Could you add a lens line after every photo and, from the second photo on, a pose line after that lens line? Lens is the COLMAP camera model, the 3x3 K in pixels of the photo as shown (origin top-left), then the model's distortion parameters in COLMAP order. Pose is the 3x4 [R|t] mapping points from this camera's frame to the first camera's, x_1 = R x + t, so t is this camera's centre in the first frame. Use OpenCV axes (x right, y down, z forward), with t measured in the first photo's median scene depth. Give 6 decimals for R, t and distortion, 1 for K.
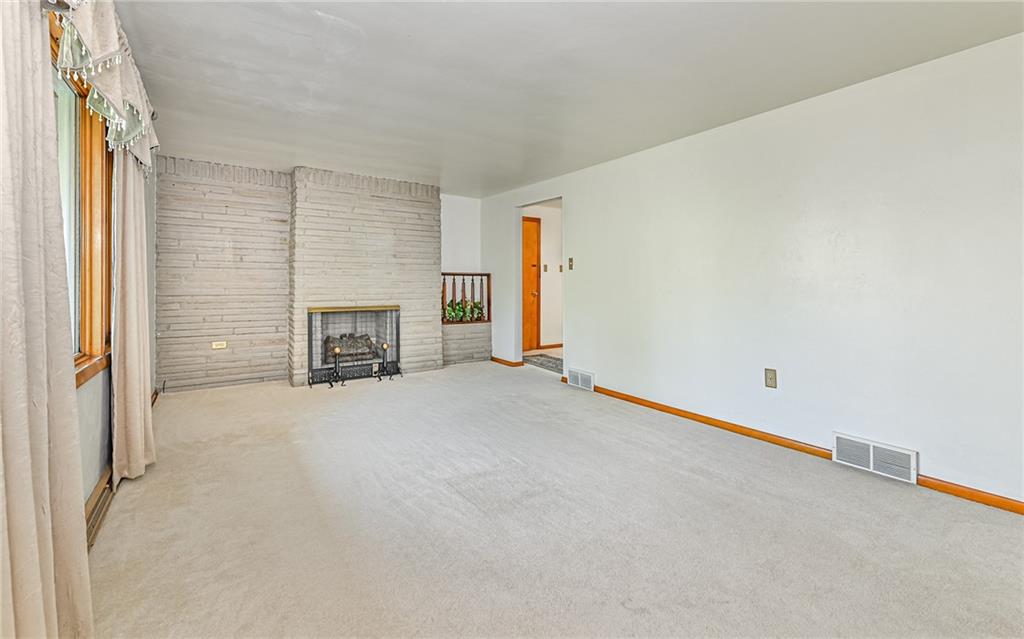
lens RADIAL K [[441.0, 0, 512.7], [0, 441.0, 281.0], [0, 0, 1]] dist [0.000800, 0.000076]
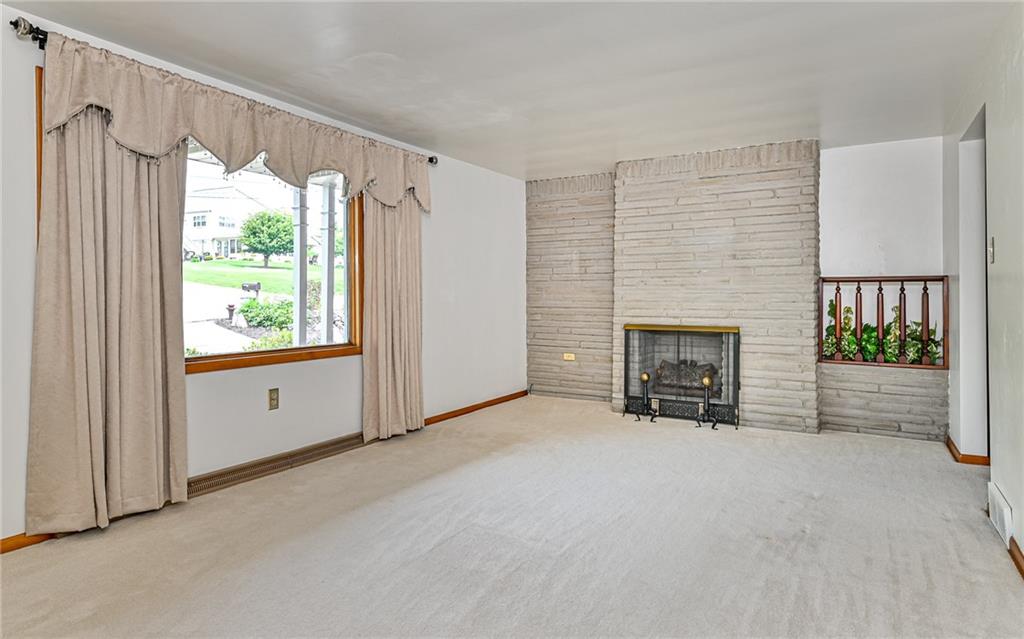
lens RADIAL K [[582.8, 0, 512.9], [0, 582.8, 299.6], [0, 0, 1]] dist [0.005123, 0.000740]
pose [[0.410600, 0.003723, -0.911808, 0.459046], [0.005376, 0.999964, 0.006504, 0.004098], [0.911800, -0.007573, 0.410566, 0.309643]]
